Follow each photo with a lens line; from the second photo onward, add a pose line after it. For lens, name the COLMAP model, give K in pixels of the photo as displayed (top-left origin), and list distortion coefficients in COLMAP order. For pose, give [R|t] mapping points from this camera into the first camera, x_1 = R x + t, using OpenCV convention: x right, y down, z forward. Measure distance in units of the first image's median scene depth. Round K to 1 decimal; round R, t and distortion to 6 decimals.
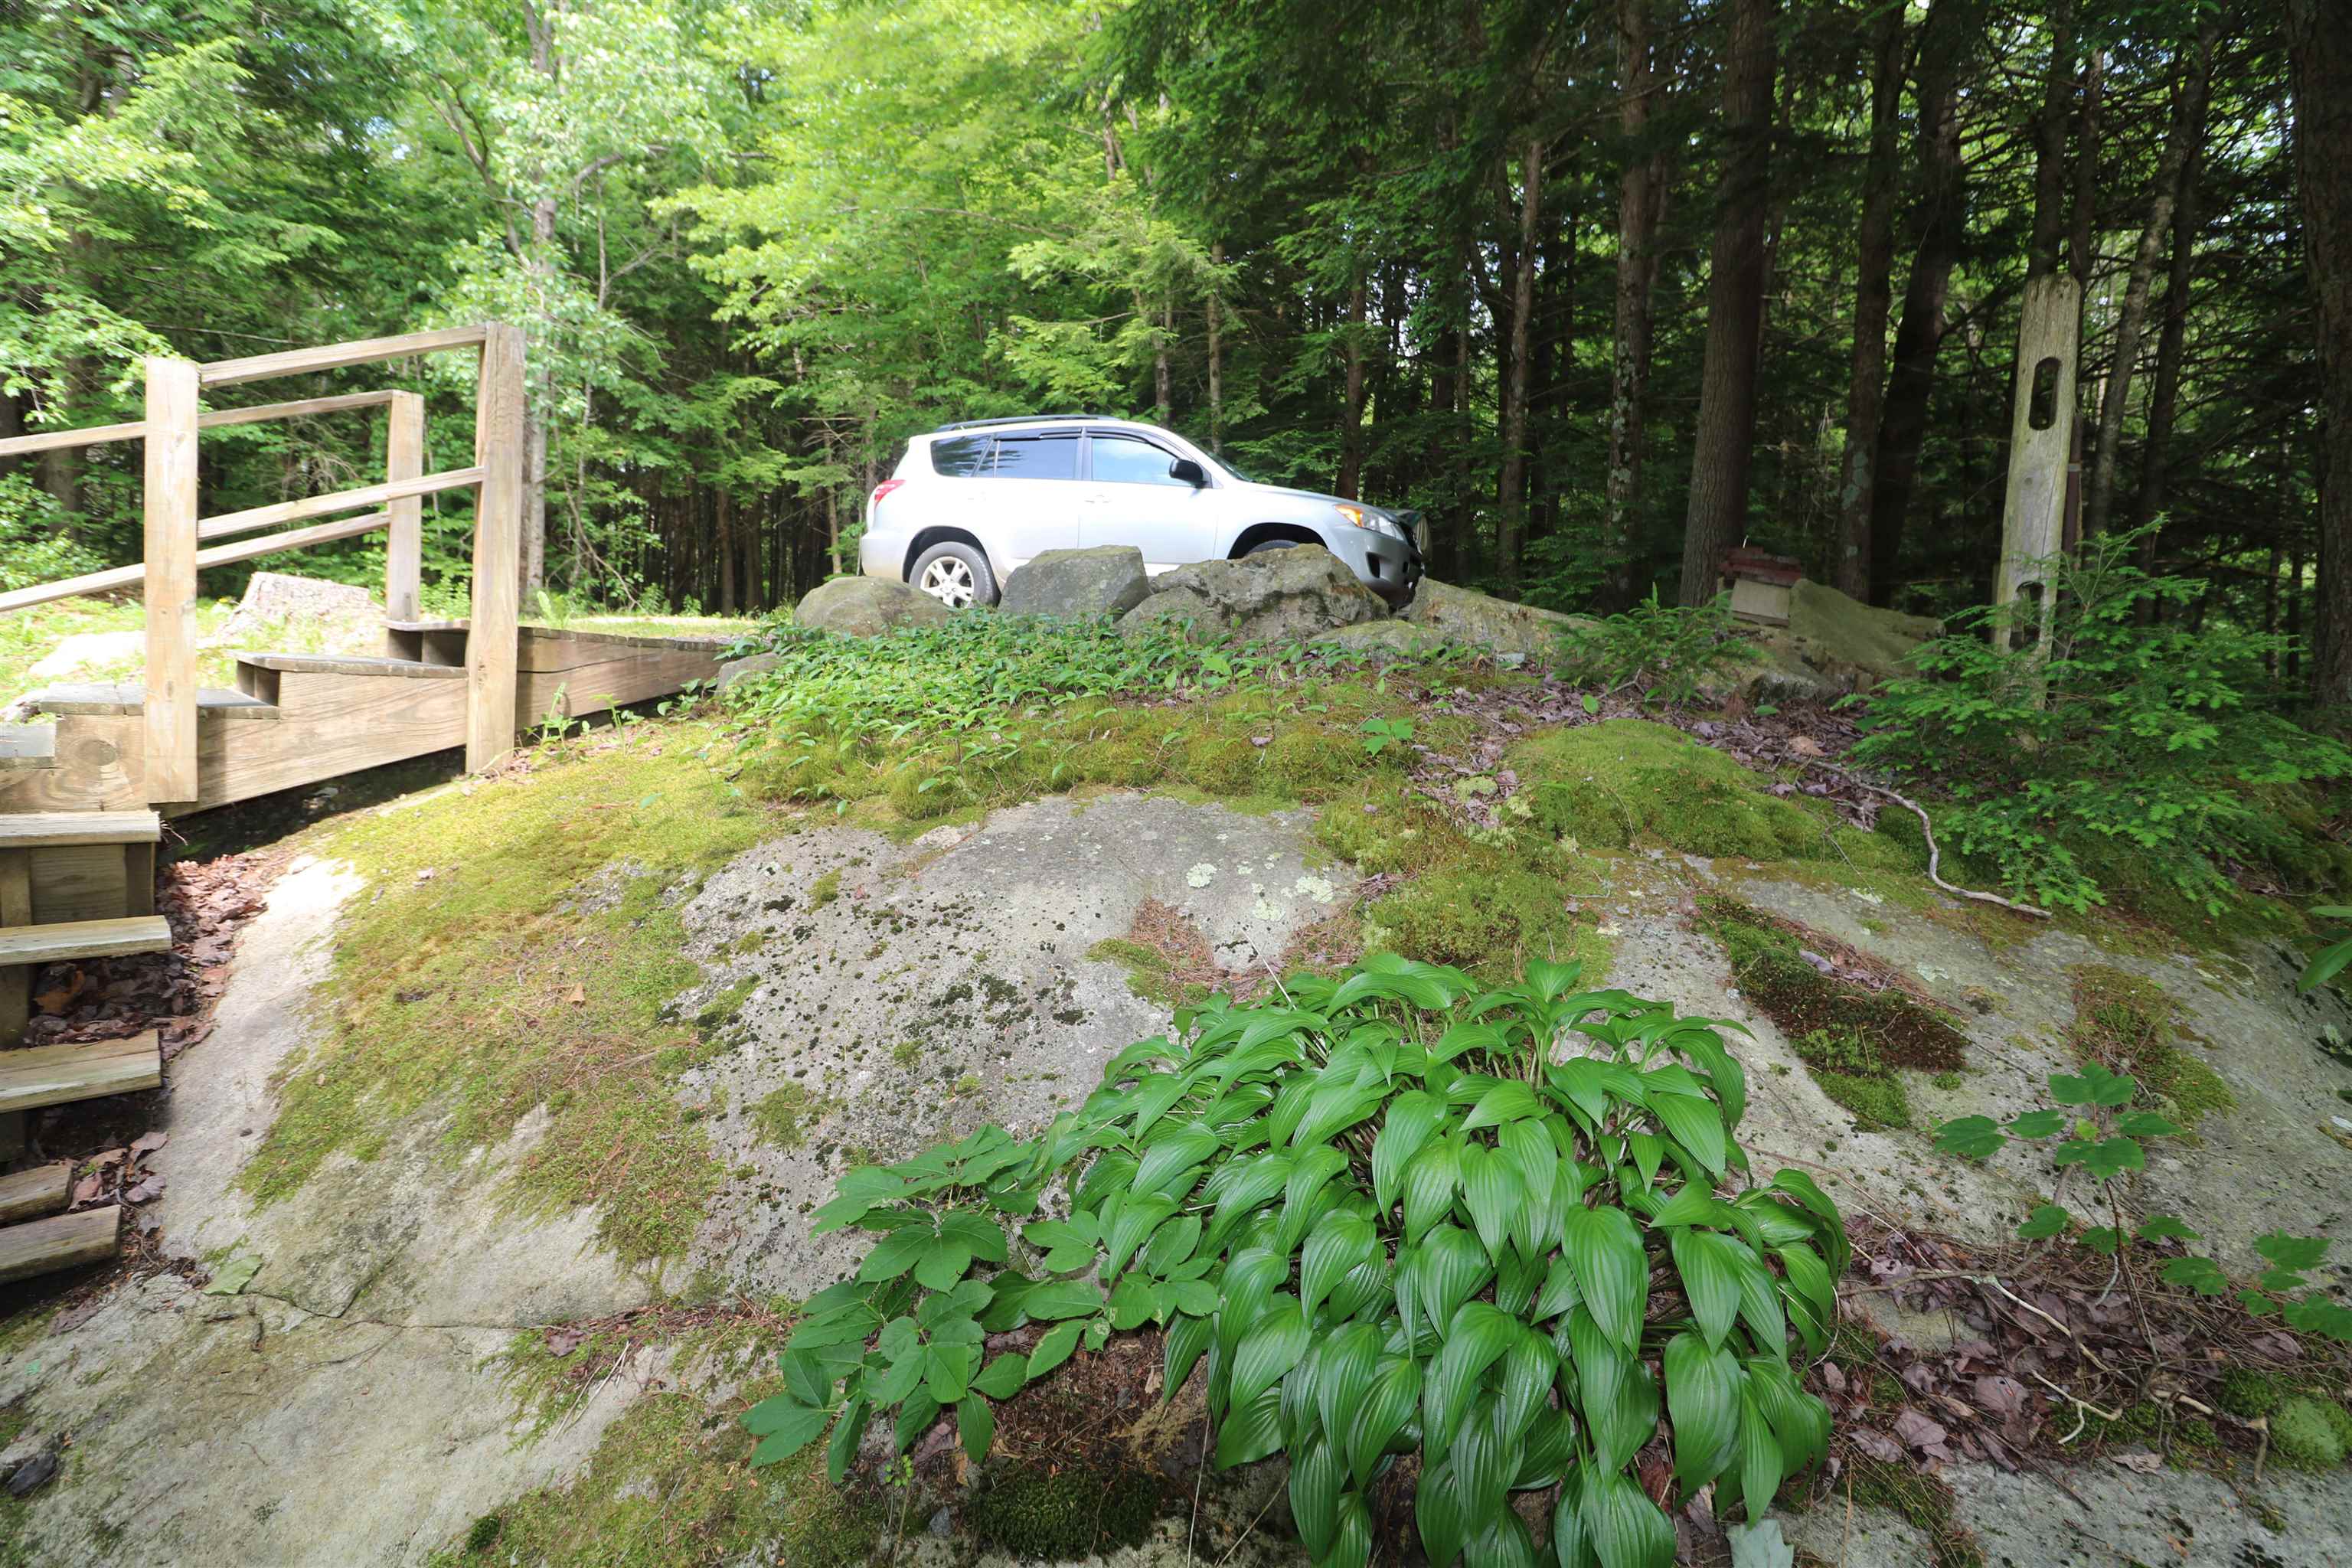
lens RADIAL K [[1089.4, 0, 1175.5], [0, 1089.4, 761.3], [0, 0, 1]] dist [-0.005914, -0.007312]
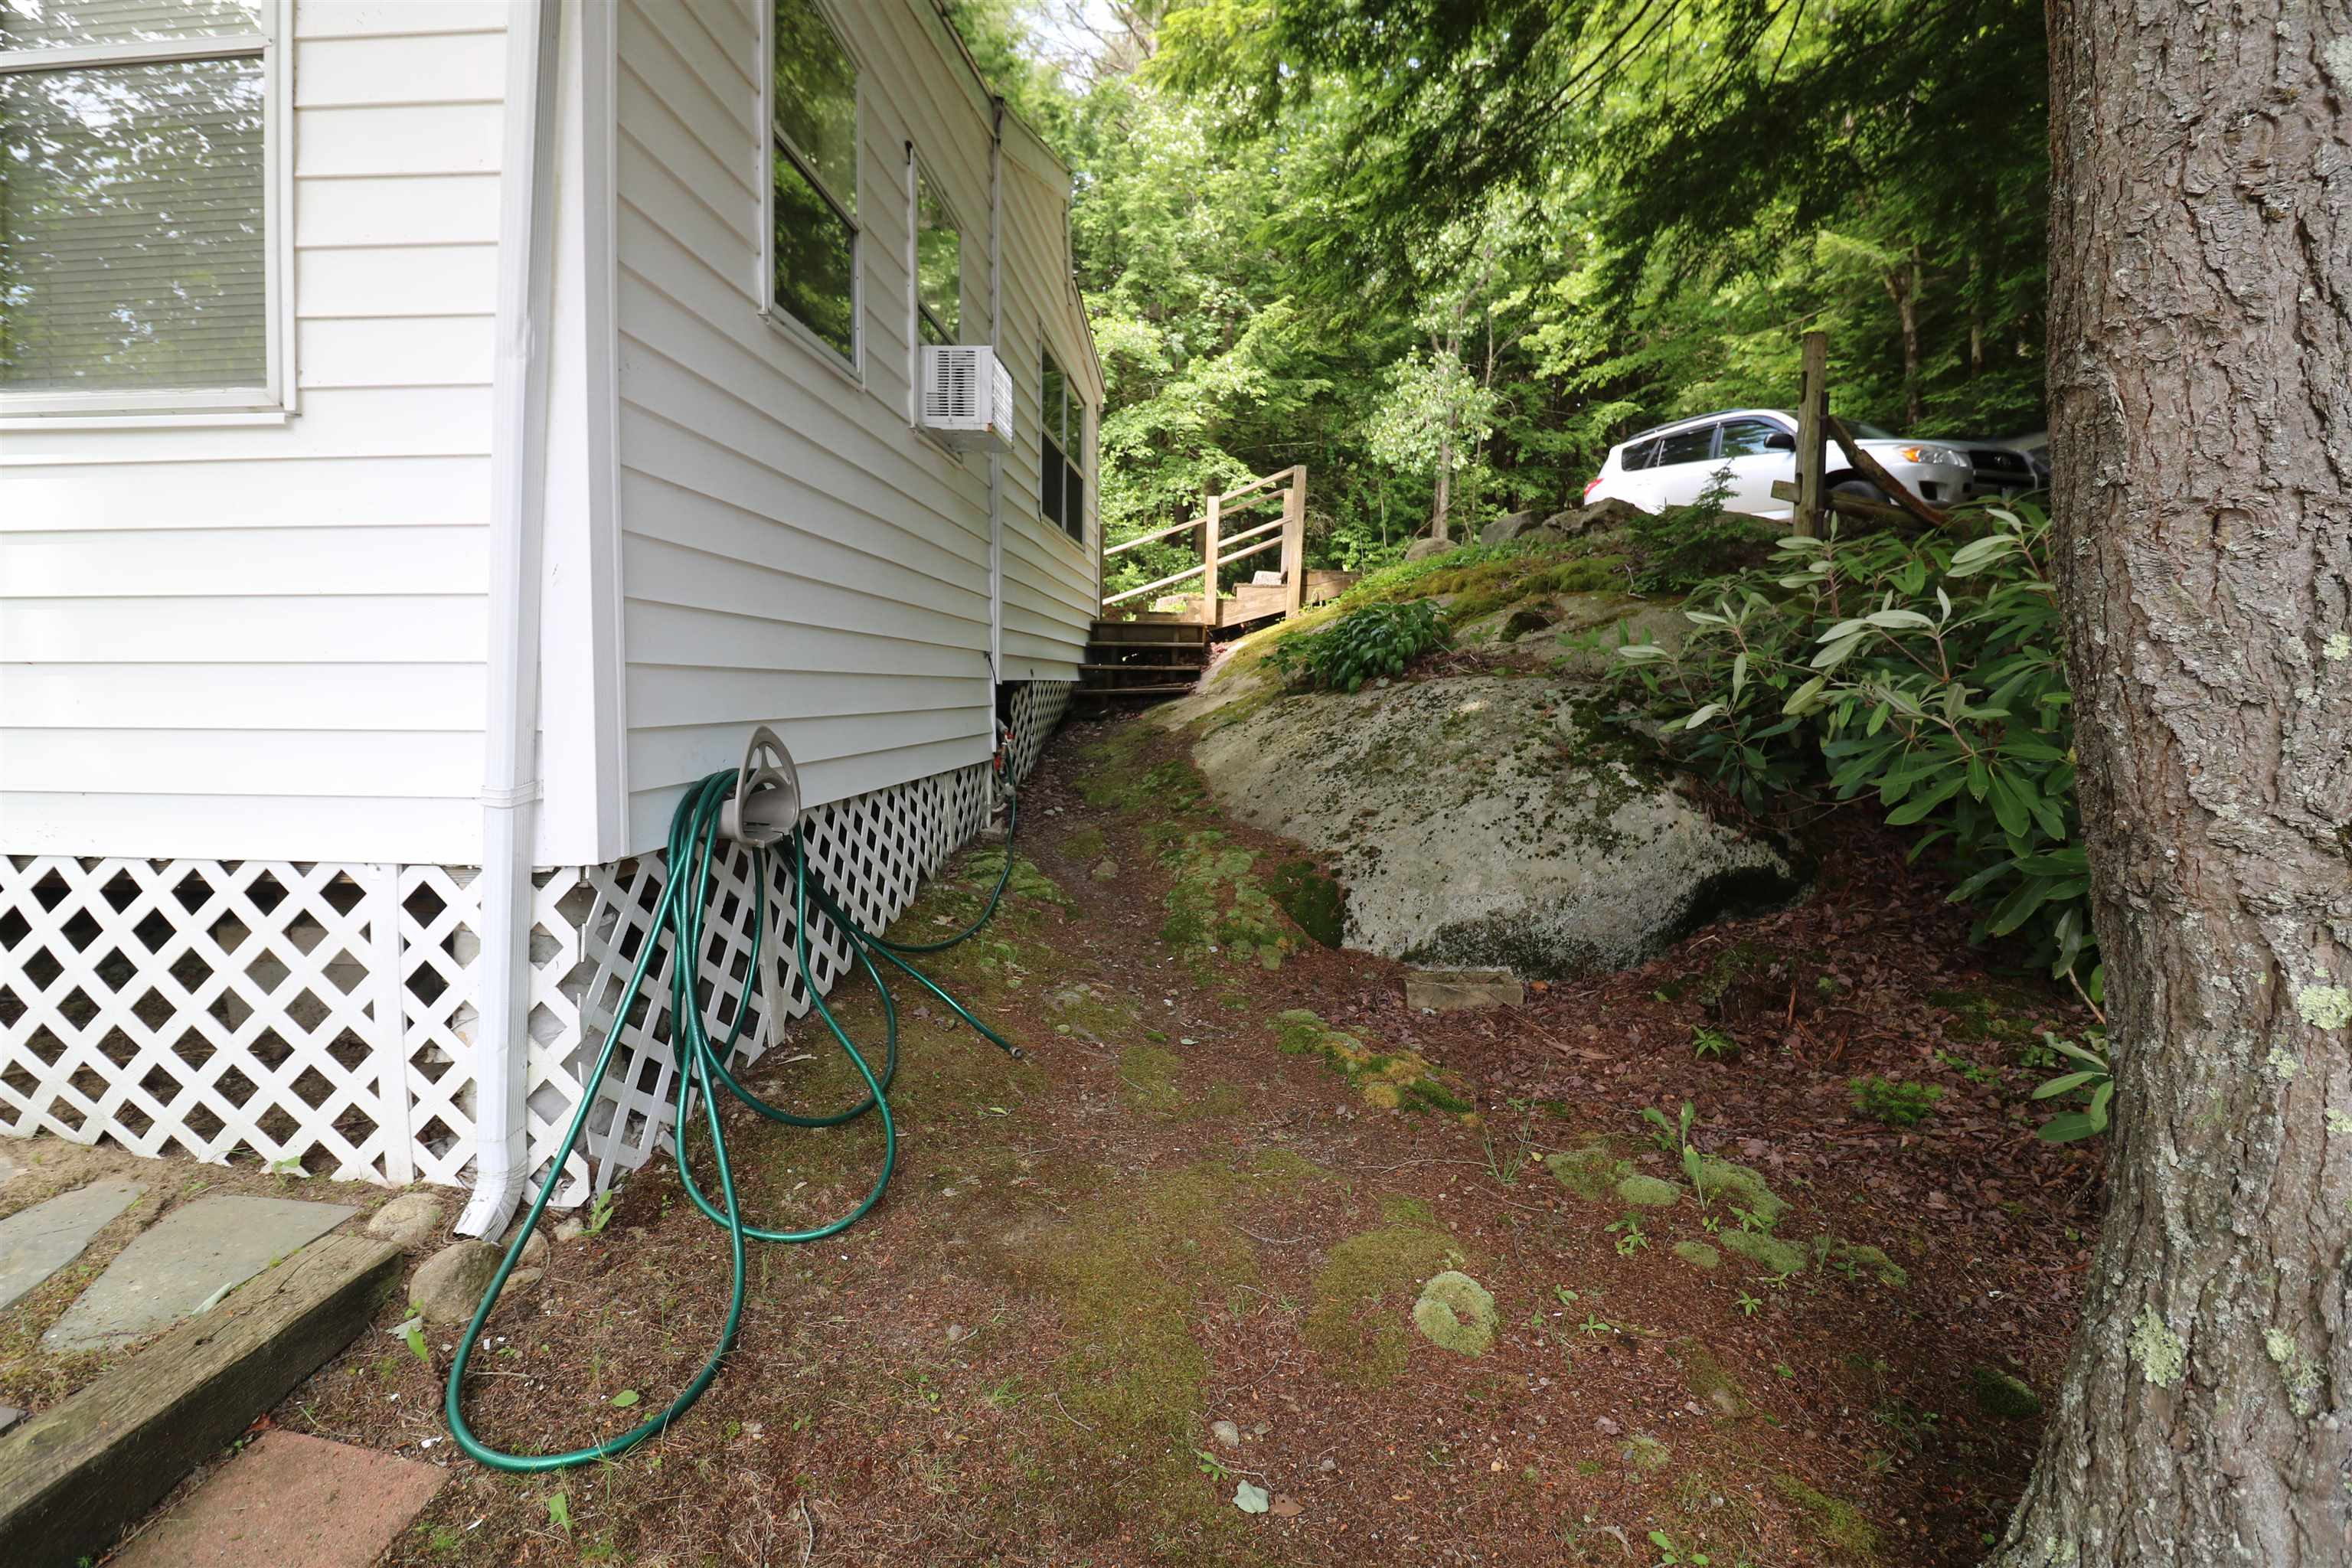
lens RADIAL K [[1089.4, 0, 1175.5], [0, 1089.4, 761.3], [0, 0, 1]] dist [-0.005914, -0.007312]
pose [[0.667055, 0.028623, -0.744459, 0.499167], [-0.032074, 0.999439, 0.009687, 0.137688], [0.744318, 0.017416, 0.667598, -0.436389]]
